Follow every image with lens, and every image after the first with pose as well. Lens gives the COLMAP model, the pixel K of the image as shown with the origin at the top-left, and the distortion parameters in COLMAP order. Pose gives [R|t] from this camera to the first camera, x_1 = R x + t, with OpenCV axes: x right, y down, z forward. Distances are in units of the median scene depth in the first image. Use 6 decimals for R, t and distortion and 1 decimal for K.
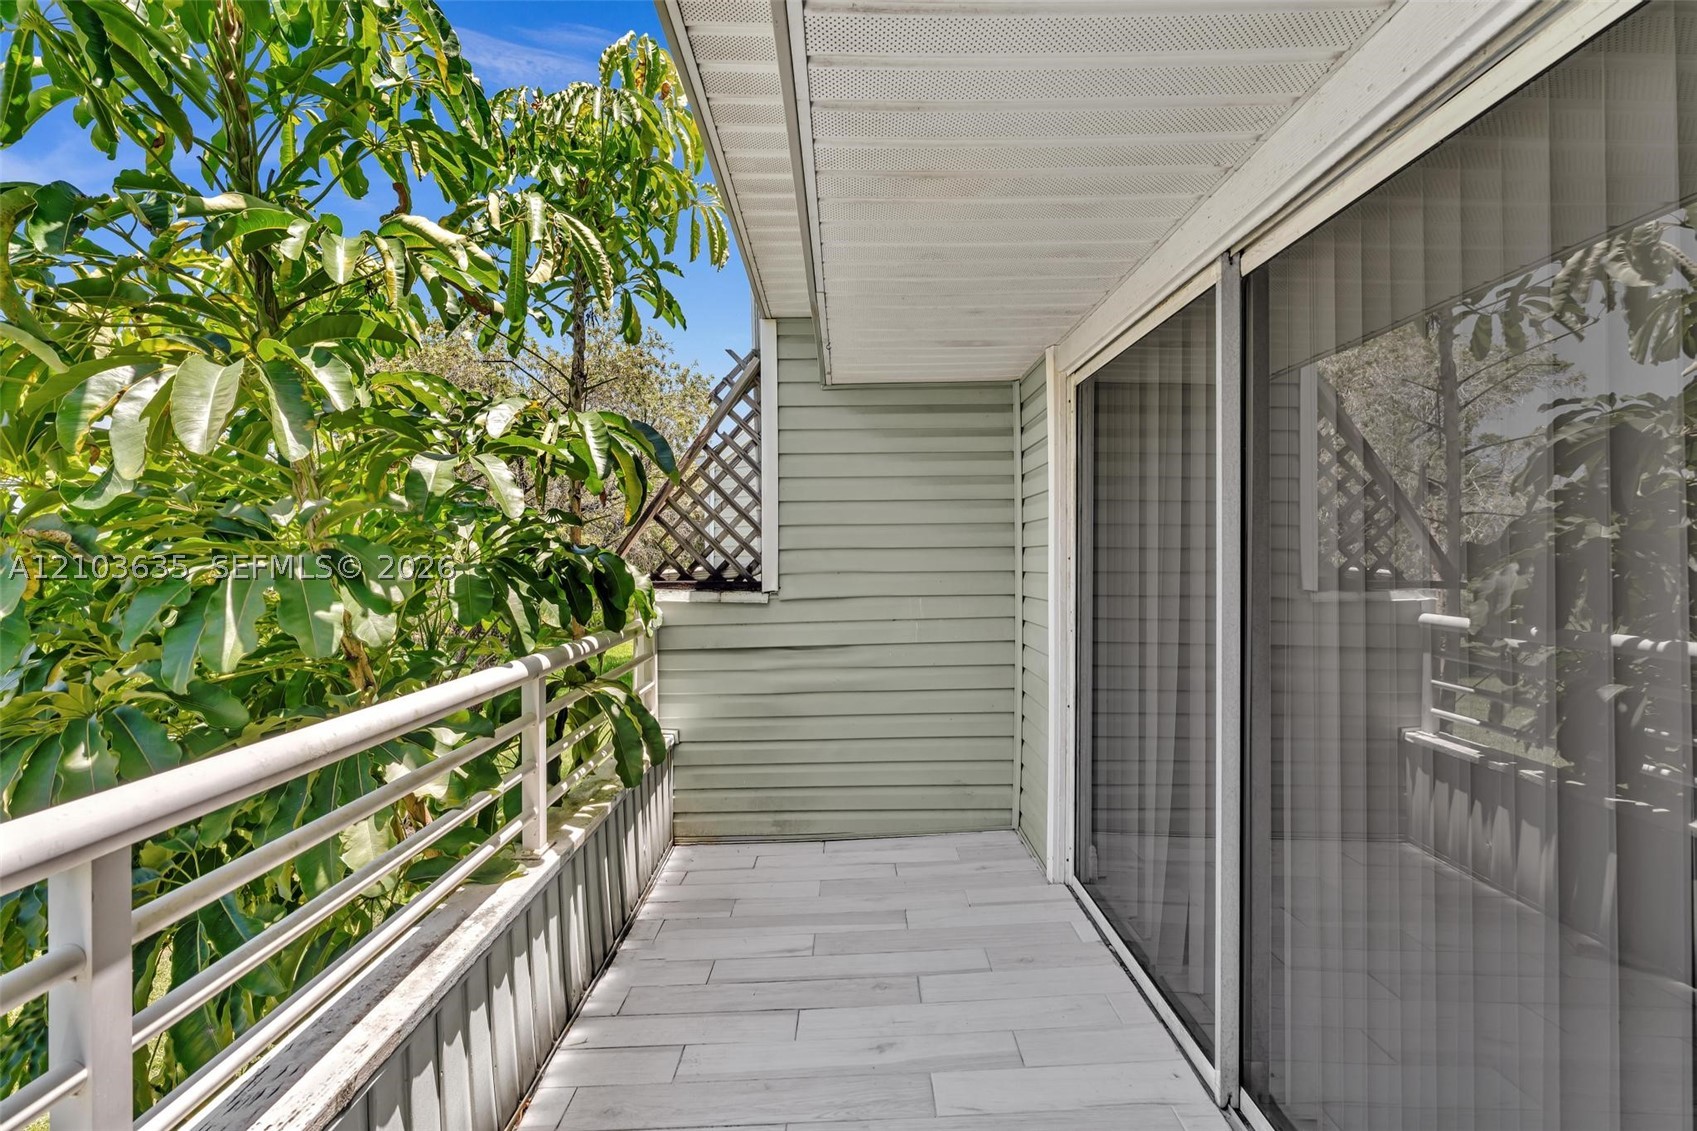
lens RADIAL K [[767.0, 0, 875.4], [0, 767.0, 559.6], [0, 0, 1]] dist [-0.054487, 0.016626]
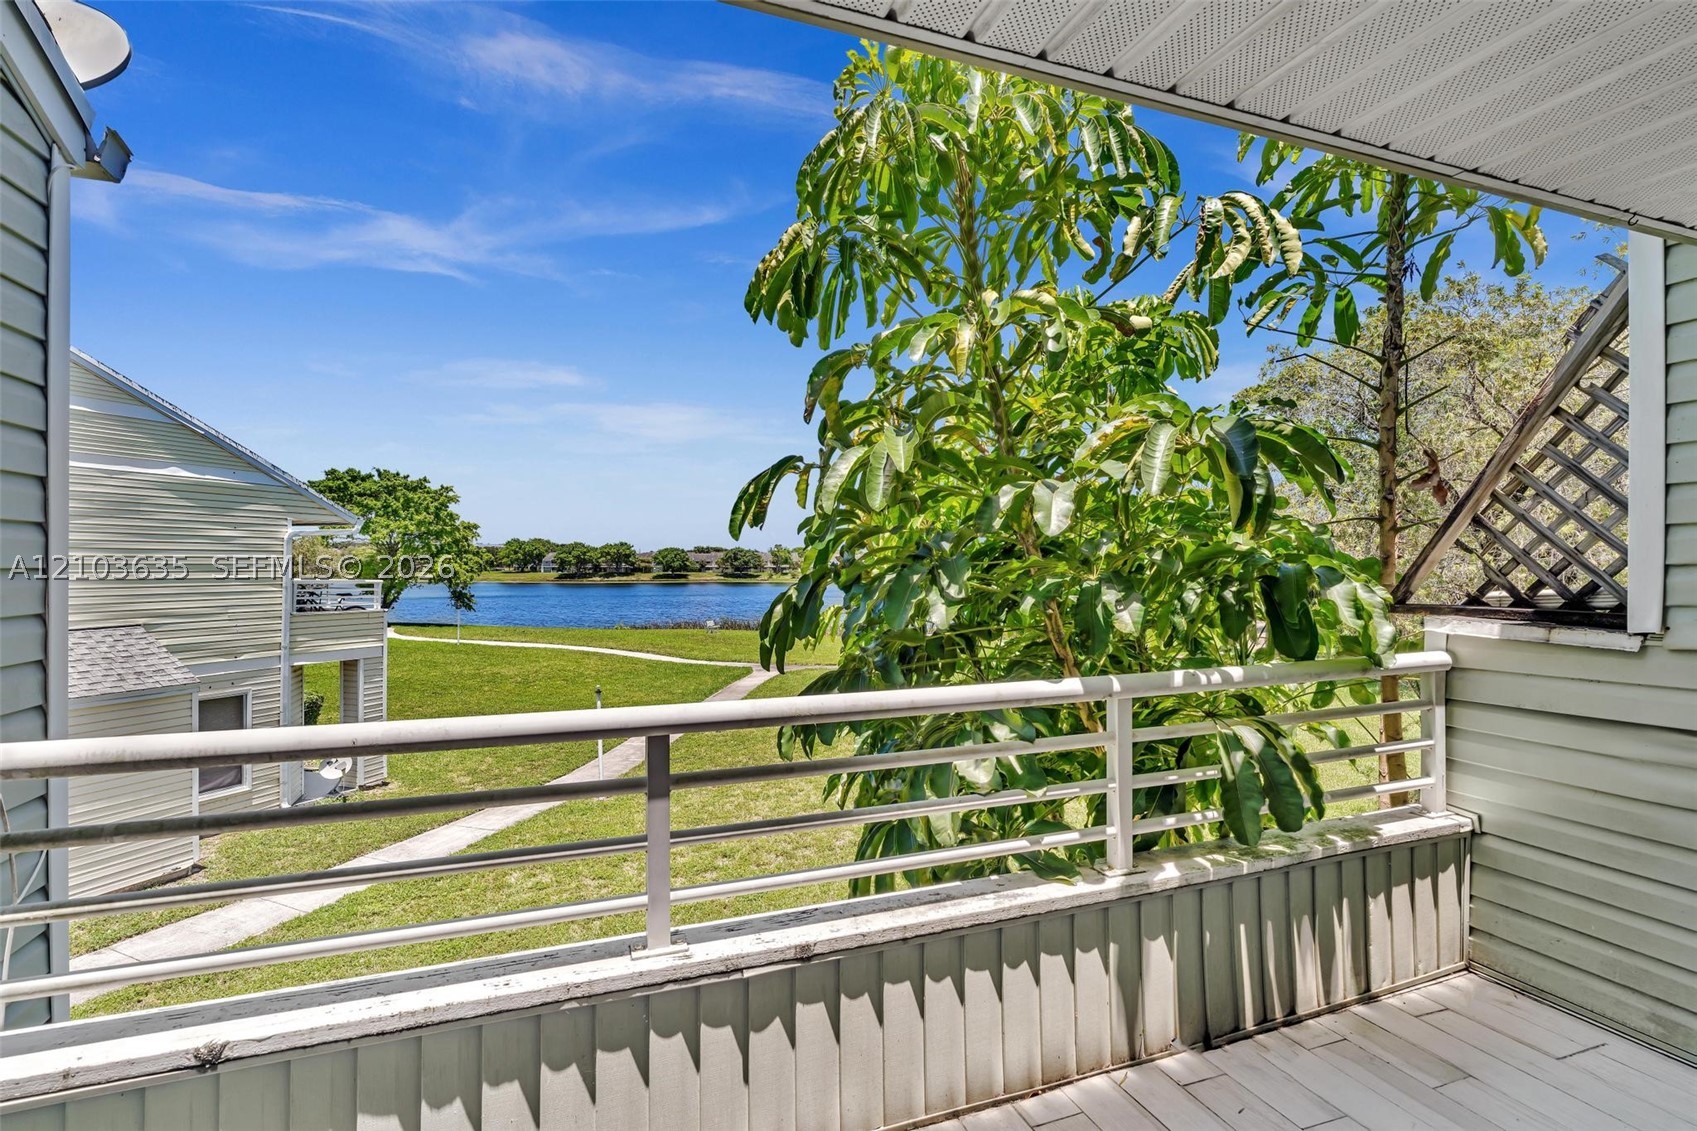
lens RADIAL K [[799.9, 0, 848.5], [0, 799.9, 565.5], [0, 0, 1]] dist [-0.000155, -0.000311]
pose [[0.310983, 0.005827, -0.950398, 0.409953], [-0.000975, 0.999983, 0.005812, -0.024154], [0.950415, -0.000881, 0.310983, 0.295869]]
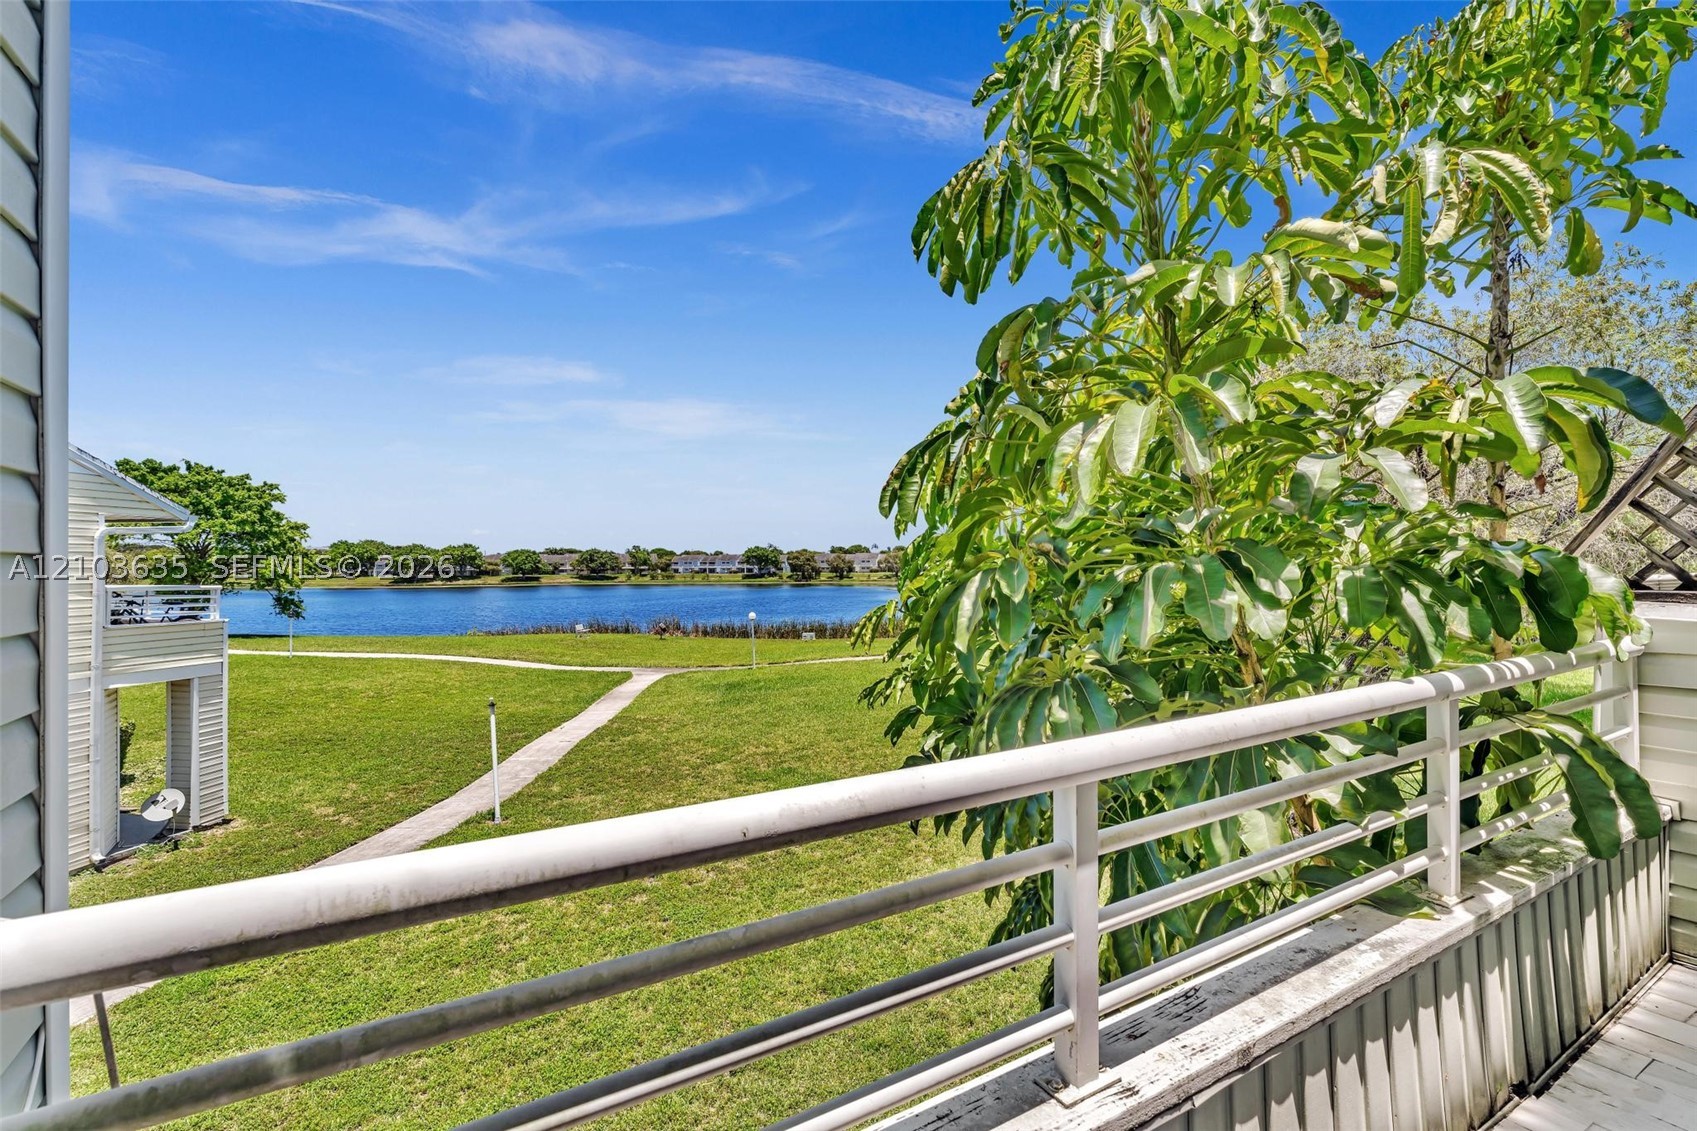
lens RADIAL K [[779.8, 0, 848.7], [0, 779.8, 558.4], [0, 0, 1]] dist [-0.000479, 0.002295]
pose [[0.482316, -0.006168, -0.875975, 0.010886], [0.006722, 0.999972, -0.003340, -0.008196], [0.875971, -0.004278, 0.482344, -0.039757]]
